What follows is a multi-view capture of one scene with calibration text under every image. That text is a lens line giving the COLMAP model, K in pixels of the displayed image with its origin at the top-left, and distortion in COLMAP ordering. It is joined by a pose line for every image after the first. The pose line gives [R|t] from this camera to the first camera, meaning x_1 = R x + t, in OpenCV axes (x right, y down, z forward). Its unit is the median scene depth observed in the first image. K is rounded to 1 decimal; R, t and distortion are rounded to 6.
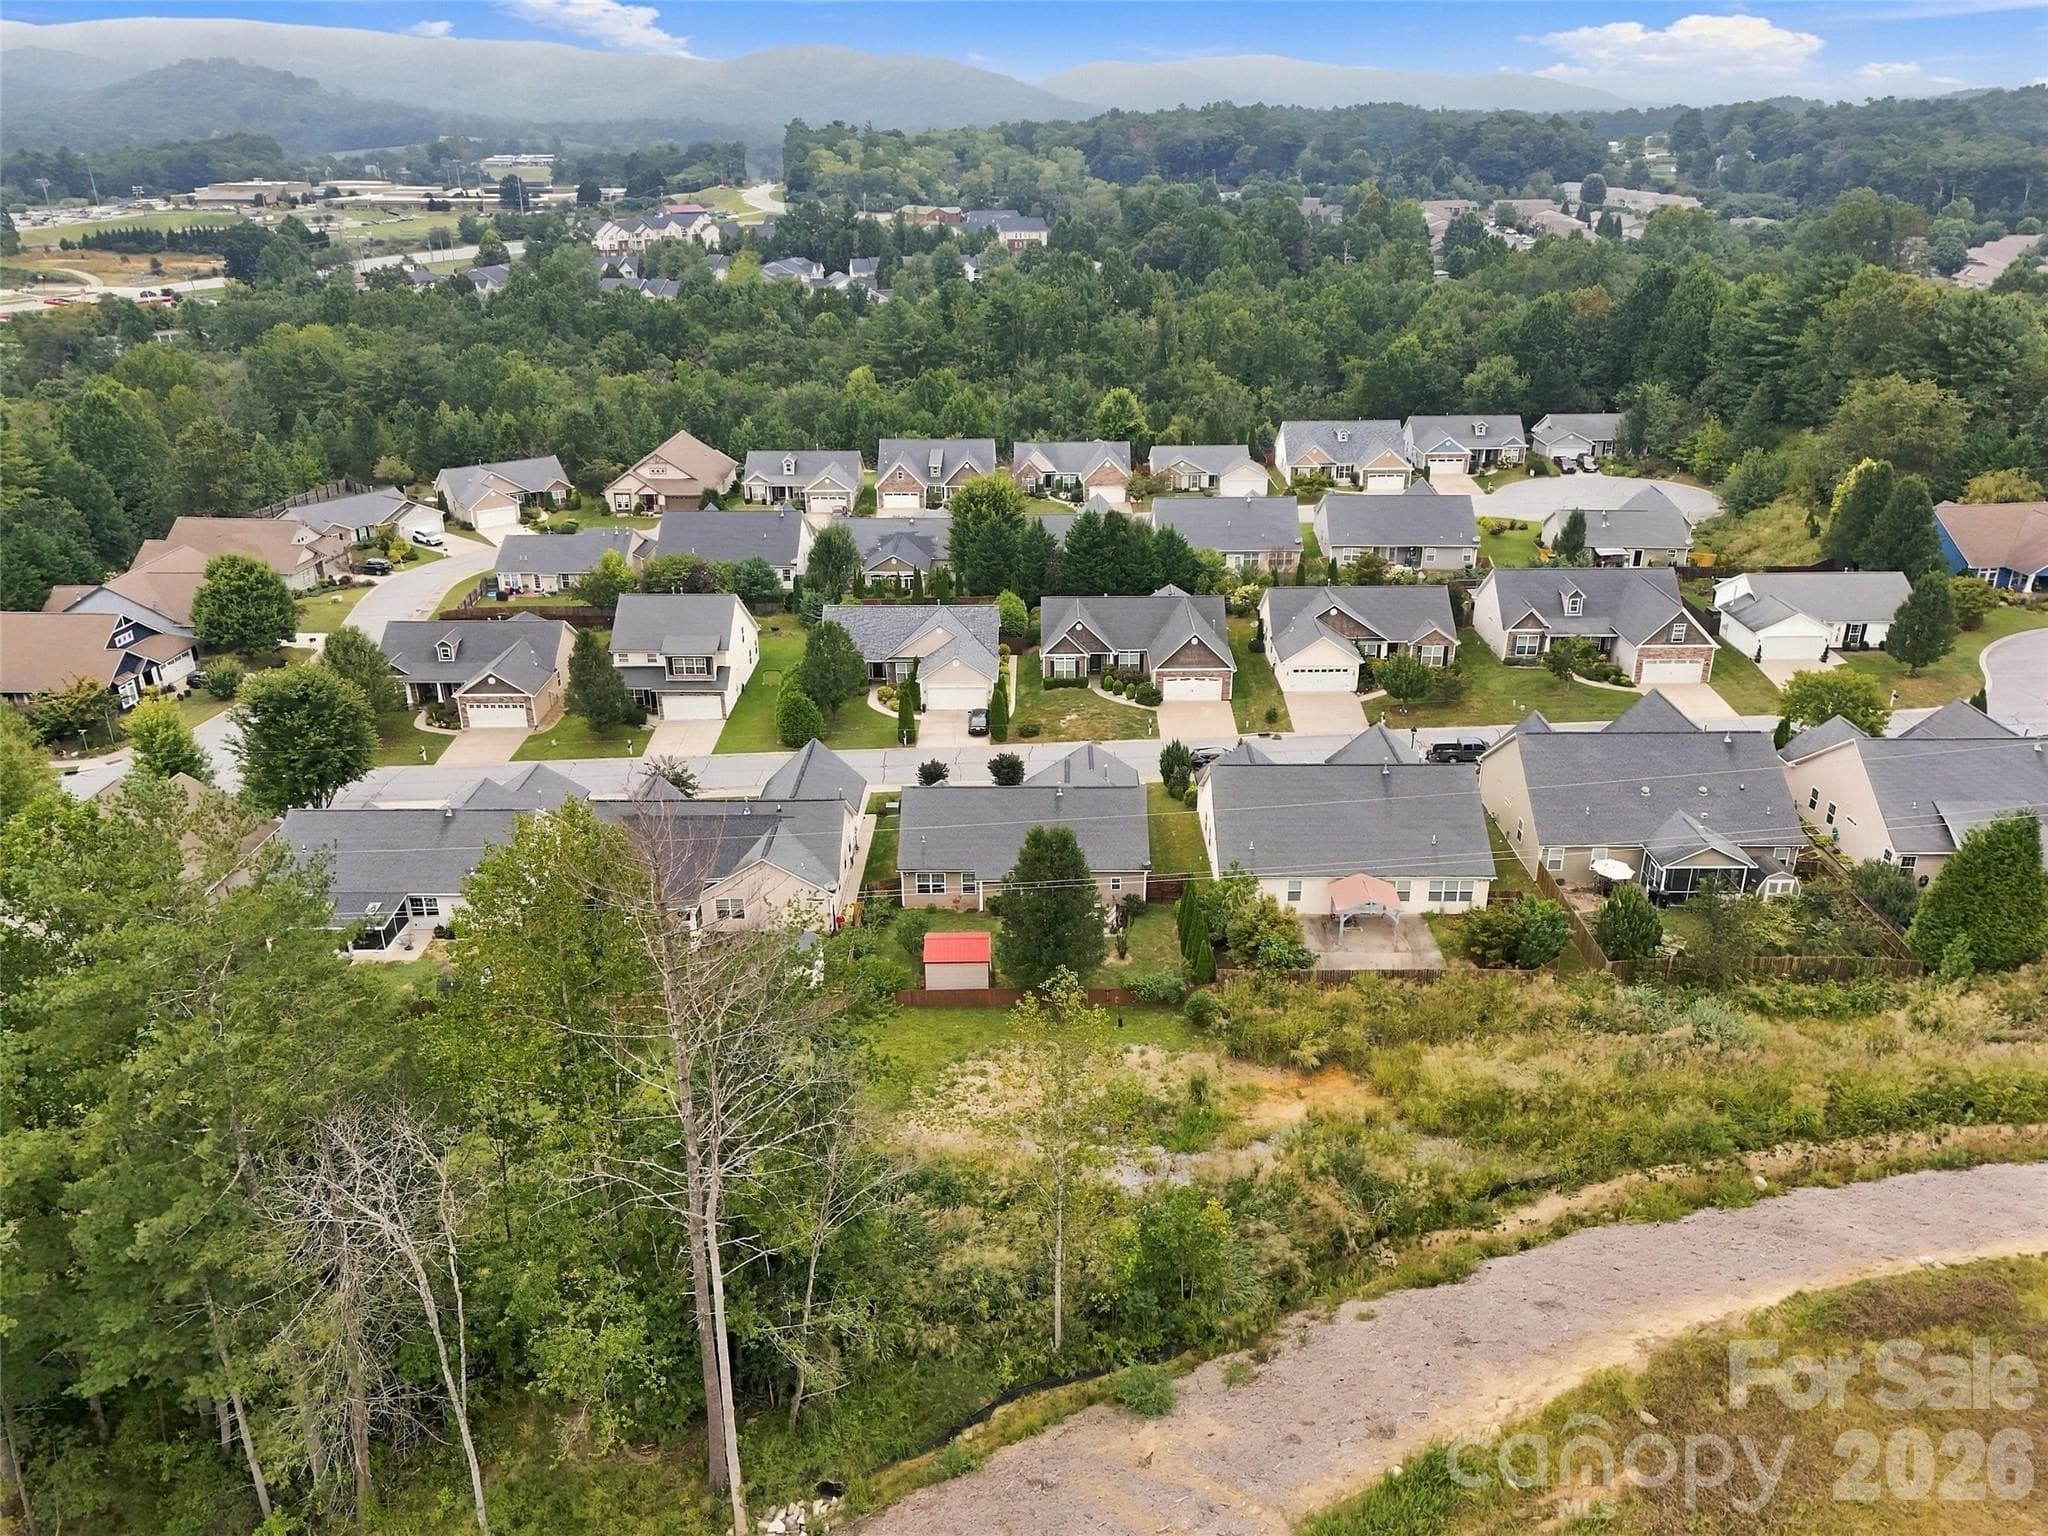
lens RADIAL K [[1514.3, 0, 1024.0], [0, 1514.3, 768.0], [0, 0, 1]] dist [0.073430, -0.063906]
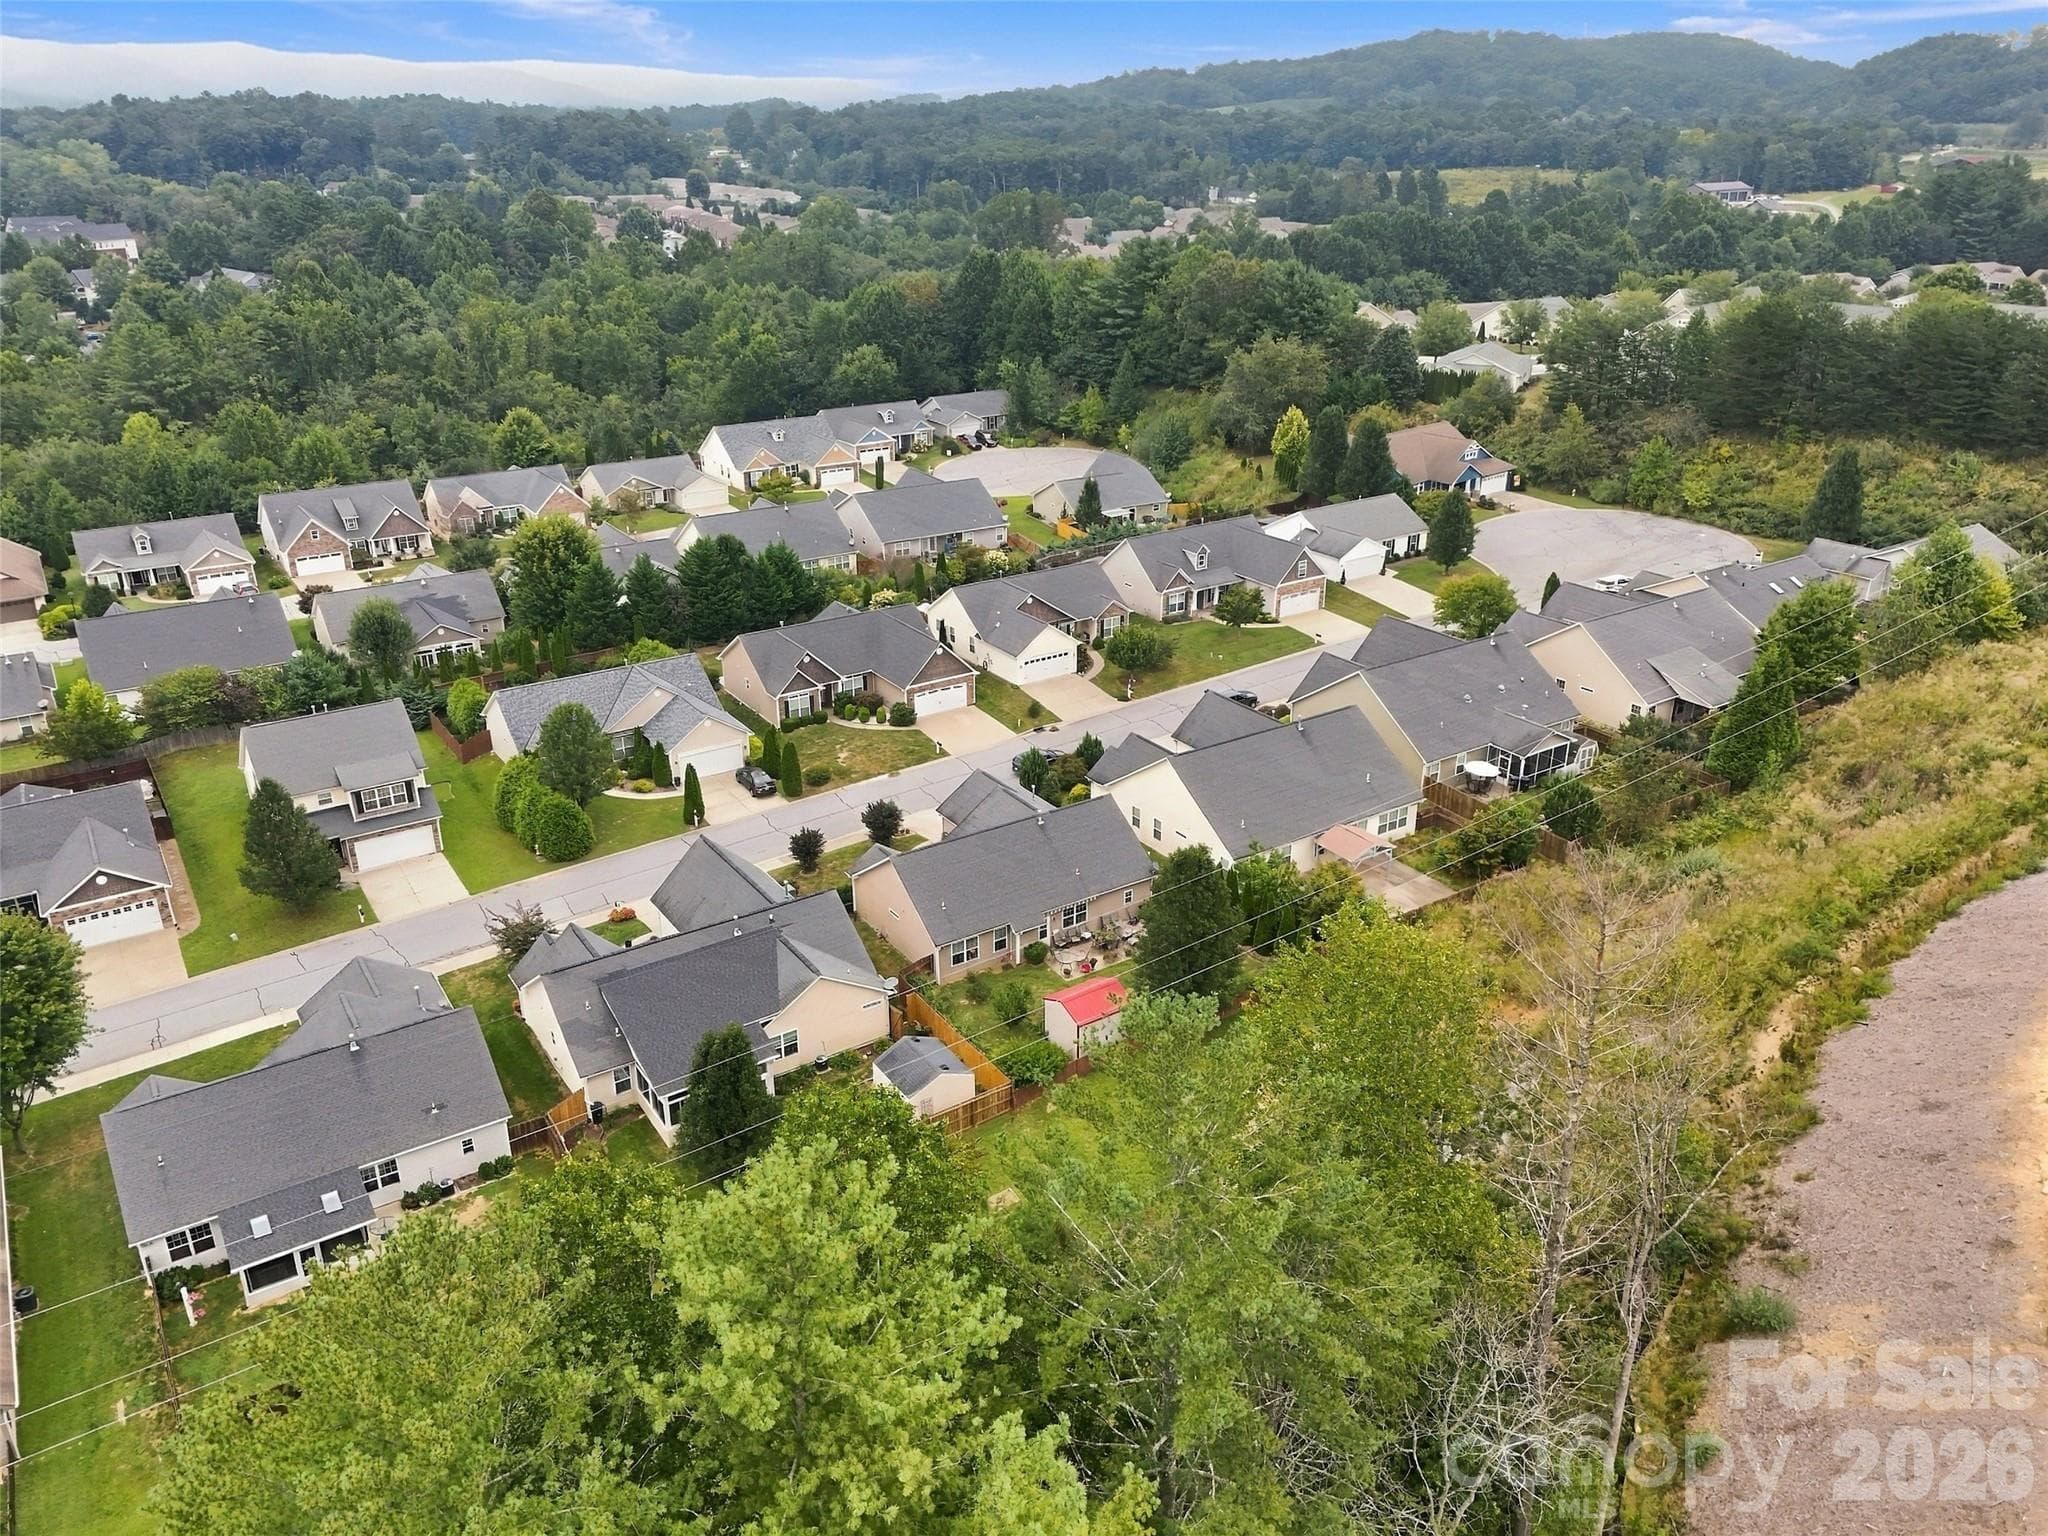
lens RADIAL K [[1514.3, 0, 1024.0], [0, 1514.3, 768.0], [0, 0, 1]] dist [0.073430, -0.063906]
pose [[0.827261, -0.220156, 0.516885, -0.233058], [0.218787, 0.973636, 0.064537, -0.039794], [-0.517466, 0.059699, 0.853619, 0.095783]]
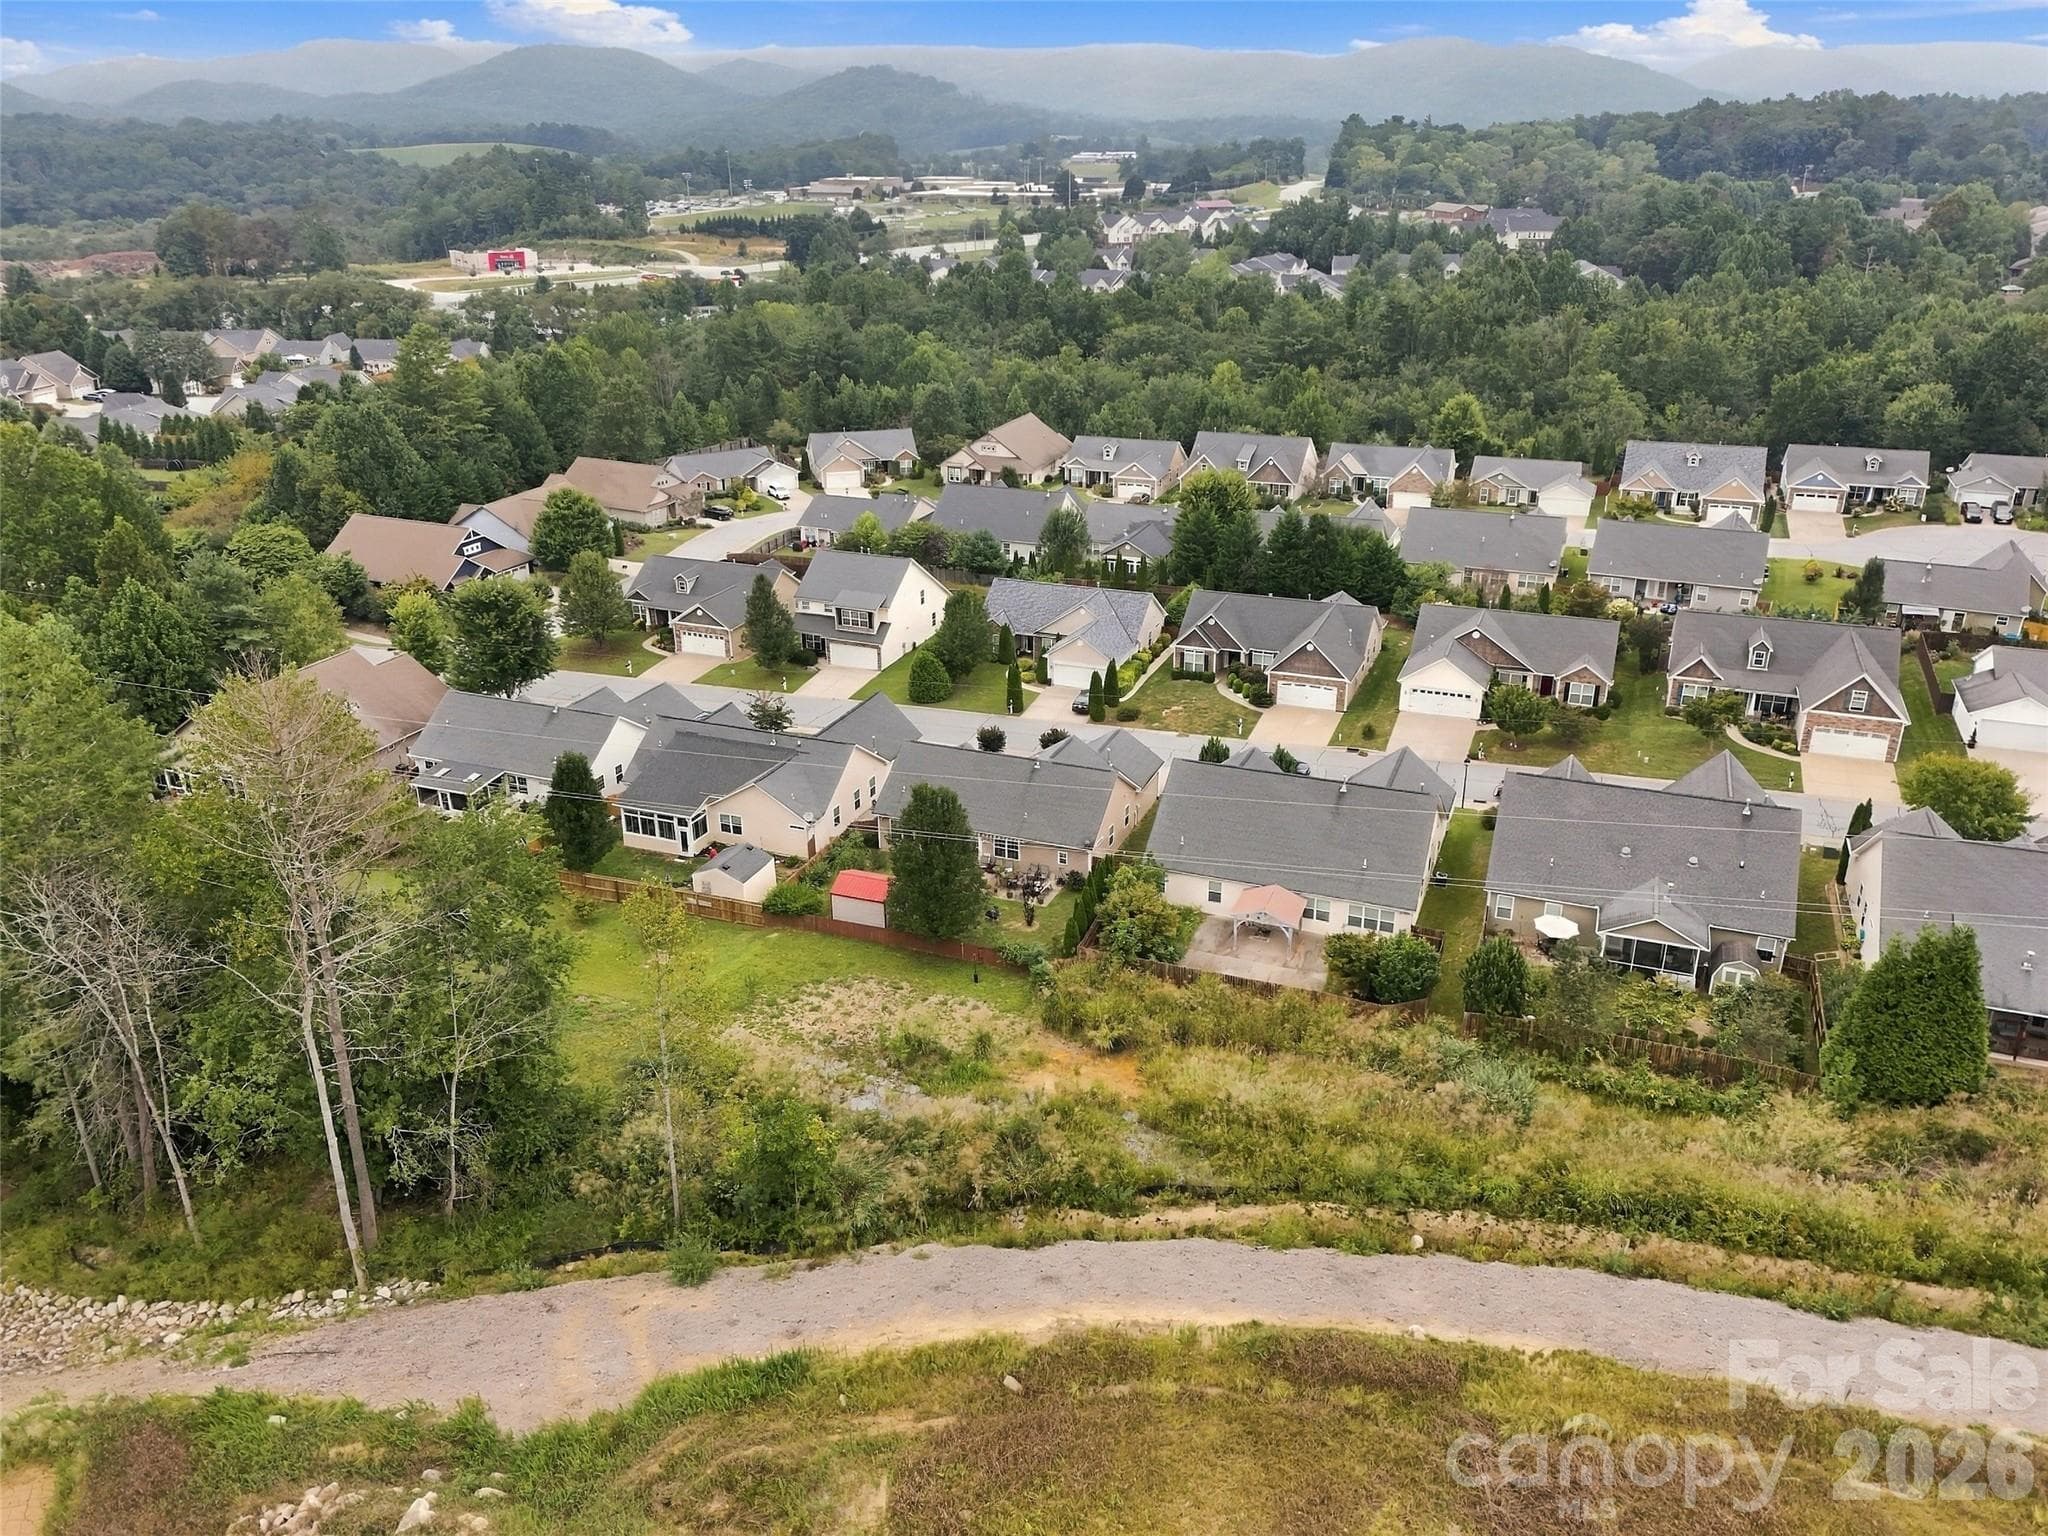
lens RADIAL K [[1514.3, 0, 1024.0], [0, 1514.3, 768.0], [0, 0, 1]] dist [0.073430, -0.063906]
pose [[0.932524, 0.141209, -0.332354, 0.180000], [-0.140479, 0.989733, 0.026358, -0.004021], [0.332663, 0.022109, 0.942786, 0.006688]]
